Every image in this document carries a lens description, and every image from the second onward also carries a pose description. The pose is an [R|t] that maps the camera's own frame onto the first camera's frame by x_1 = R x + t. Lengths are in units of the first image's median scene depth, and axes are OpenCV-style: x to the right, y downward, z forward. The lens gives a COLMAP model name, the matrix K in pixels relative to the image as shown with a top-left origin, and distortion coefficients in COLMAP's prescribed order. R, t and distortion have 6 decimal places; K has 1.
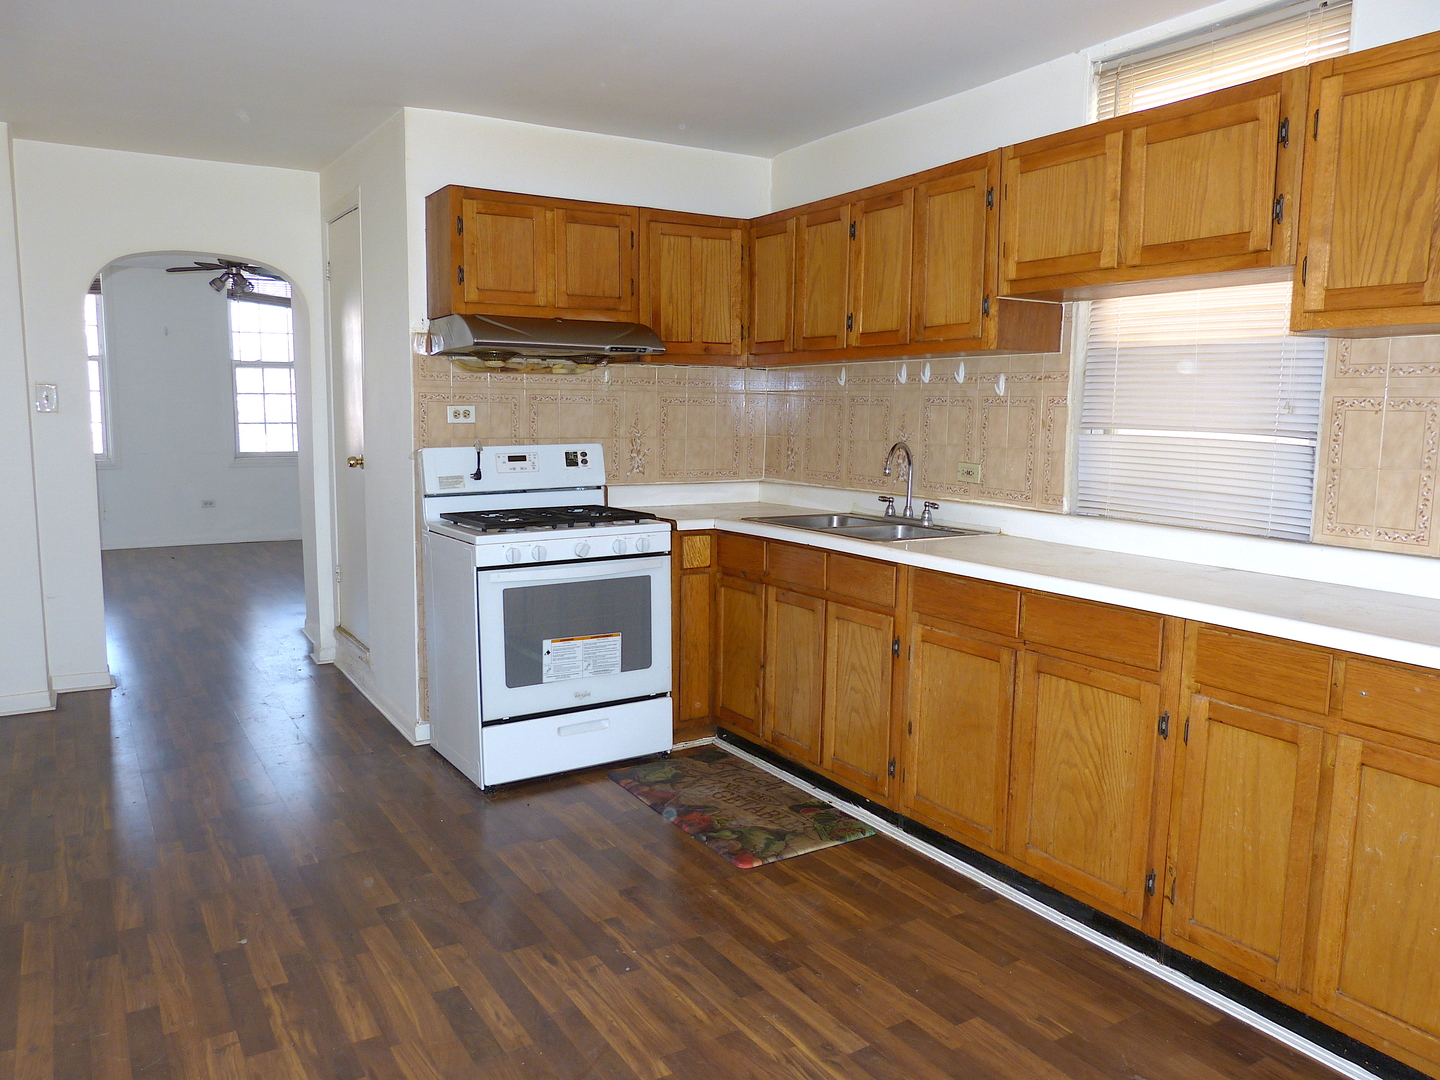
lens RADIAL K [[1068.6, 0, 719.3], [0, 1068.6, 536.1], [0, 0, 1]] dist [-0.029939, 0.027628]
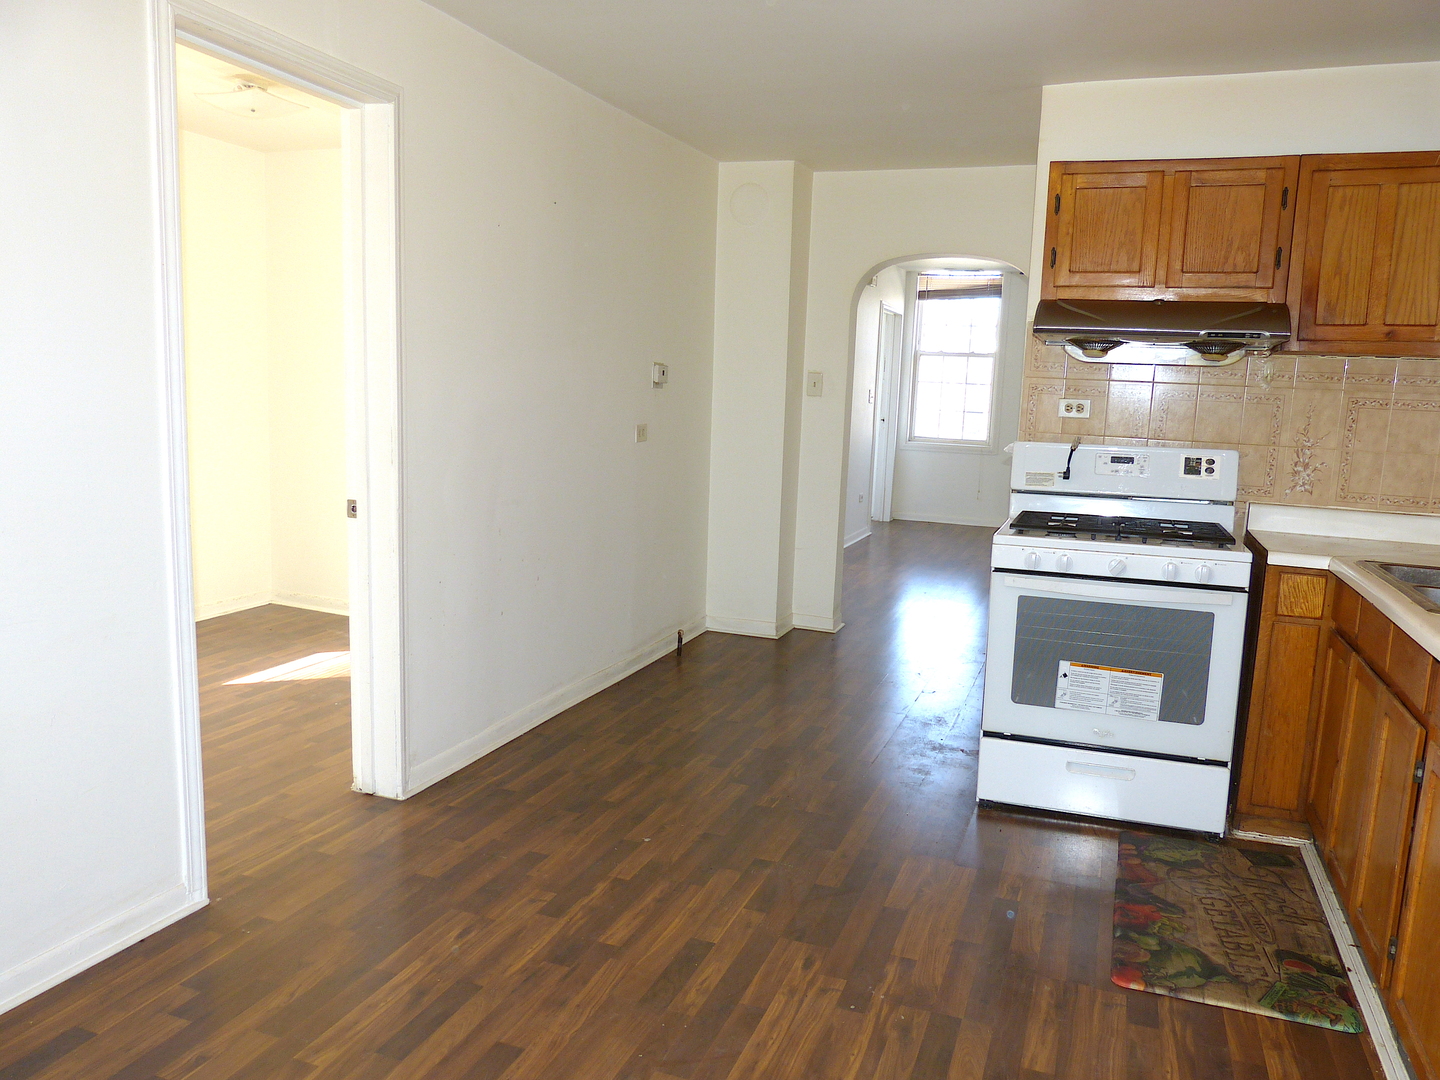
lens RADIAL K [[1068.6, 0, 729.9], [0, 1068.6, 537.9], [0, 0, 1]] dist [-0.029939, 0.027628]
pose [[0.625597, 0.127849, -0.769600, 0.323720], [-0.127089, 0.990004, 0.061155, -0.022828], [0.769725, 0.059549, 0.635592, 0.202440]]
